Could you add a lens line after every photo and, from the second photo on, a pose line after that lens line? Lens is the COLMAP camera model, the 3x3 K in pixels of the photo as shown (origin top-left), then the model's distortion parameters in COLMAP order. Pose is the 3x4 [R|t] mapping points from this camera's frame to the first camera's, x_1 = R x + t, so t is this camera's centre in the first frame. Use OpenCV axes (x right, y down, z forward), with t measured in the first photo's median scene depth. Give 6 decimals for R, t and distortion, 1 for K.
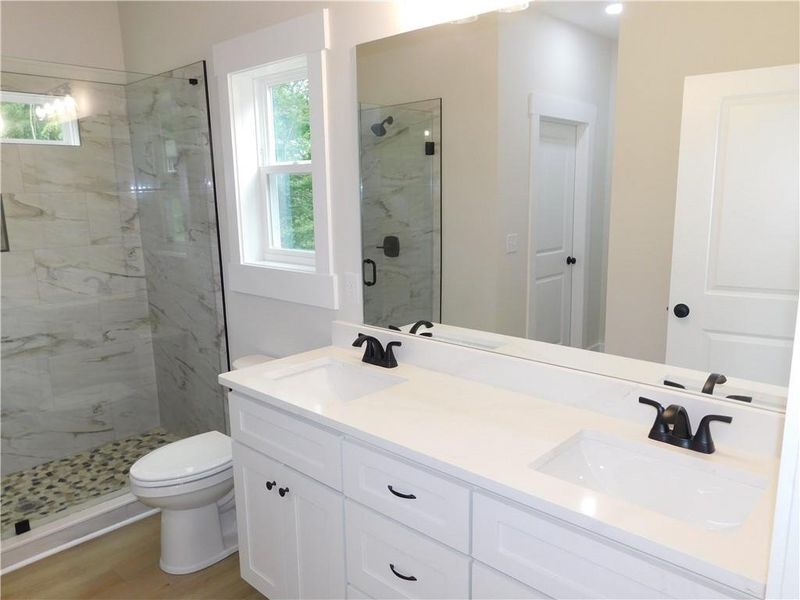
lens RADIAL K [[599.1, 0, 400.0], [0, 599.1, 300.0], [0, 0, 1]] dist [-0.008520, 0.002854]
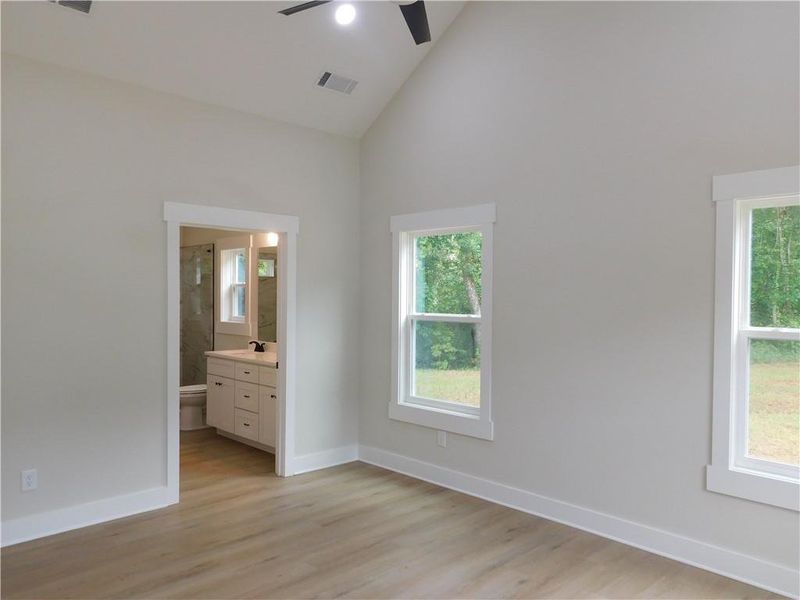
lens RADIAL K [[599.1, 0, 400.0], [0, 599.1, 300.0], [0, 0, 1]] dist [-0.008520, 0.002854]
pose [[0.998810, 0.026325, -0.041055, 0.600585], [-0.033157, 0.983868, -0.175794, 0.274172], [0.035765, 0.176946, 0.983571, -1.499962]]
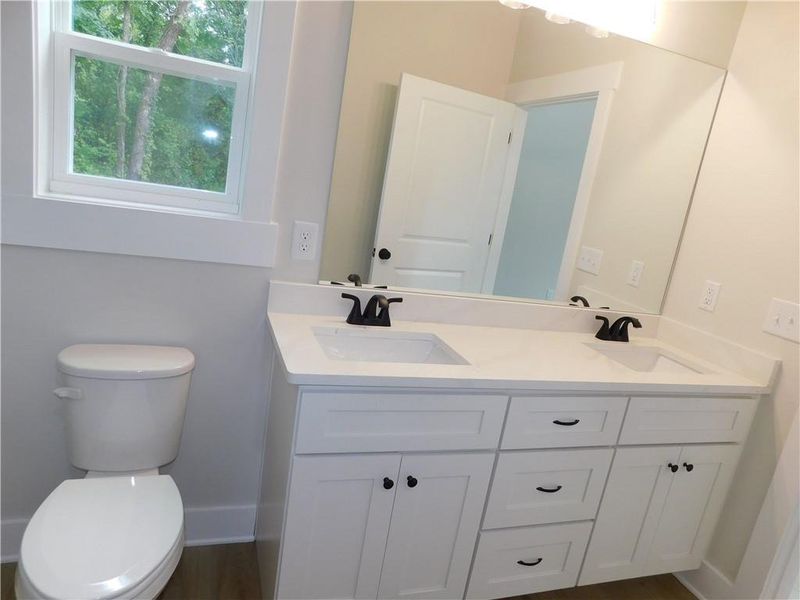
lens RADIAL K [[554.3, 0, 400.0], [0, 554.3, 300.0], [0, 0, 1]] dist [-0.043797, 0.004492]
pose [[0.449932, -0.103748, 0.887016, -0.584225], [-0.000754, 0.993185, 0.116548, -0.022355], [-0.893062, -0.053108, 0.446788, 0.444965]]
